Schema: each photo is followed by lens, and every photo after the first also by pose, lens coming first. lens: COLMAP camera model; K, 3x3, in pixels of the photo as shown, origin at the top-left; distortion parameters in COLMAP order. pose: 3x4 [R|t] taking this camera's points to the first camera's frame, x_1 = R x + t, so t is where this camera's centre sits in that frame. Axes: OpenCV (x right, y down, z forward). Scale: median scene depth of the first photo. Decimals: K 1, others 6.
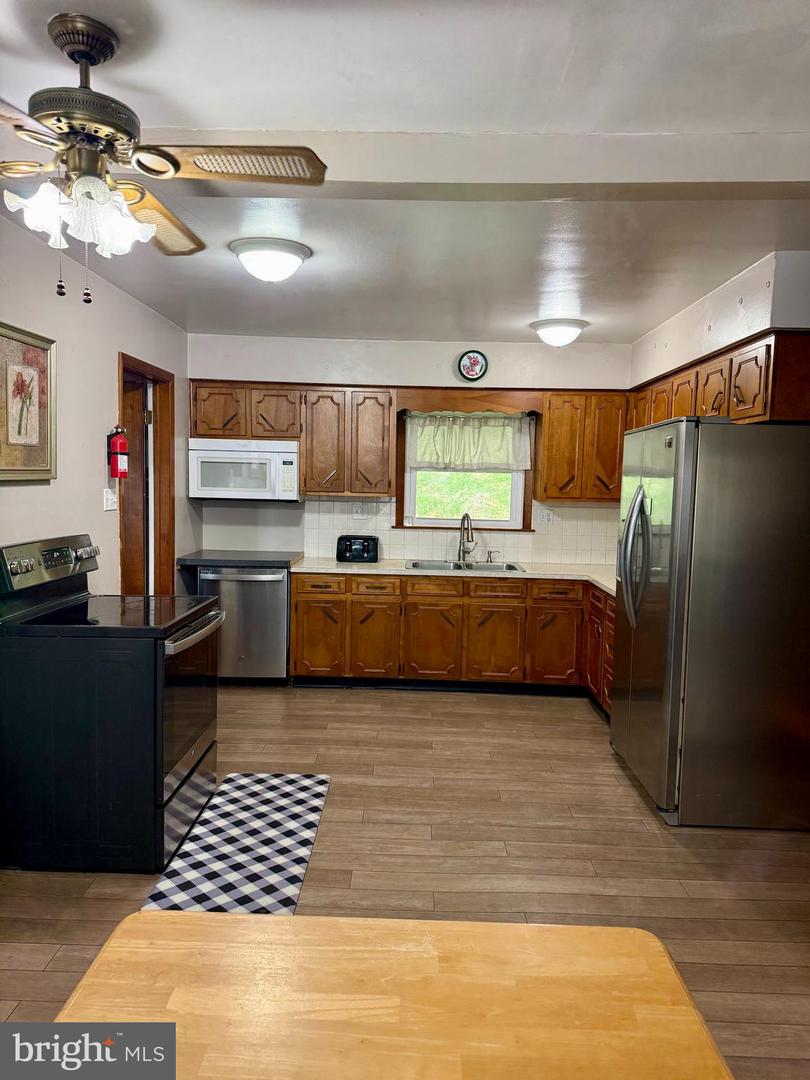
lens RADIAL K [[751.0, 0, 405.0], [0, 751.0, 540.0], [0, 0, 1]] dist [0.202630, -0.345313]
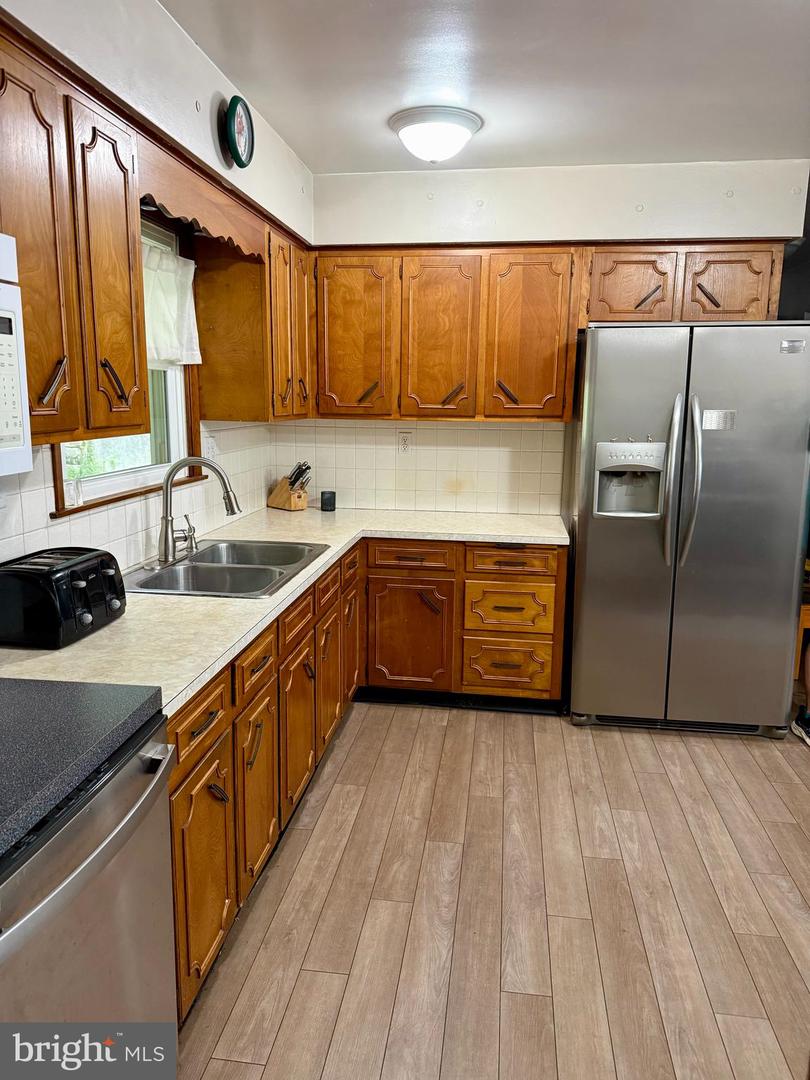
lens RADIAL K [[751.0, 0, 405.0], [0, 751.0, 540.0], [0, 0, 1]] dist [0.202630, -0.345313]
pose [[0.108747, -0.204913, 0.972720, -0.469677], [0.073594, 0.977498, 0.197692, -0.086825], [-0.991342, 0.050088, 0.121380, 0.999136]]
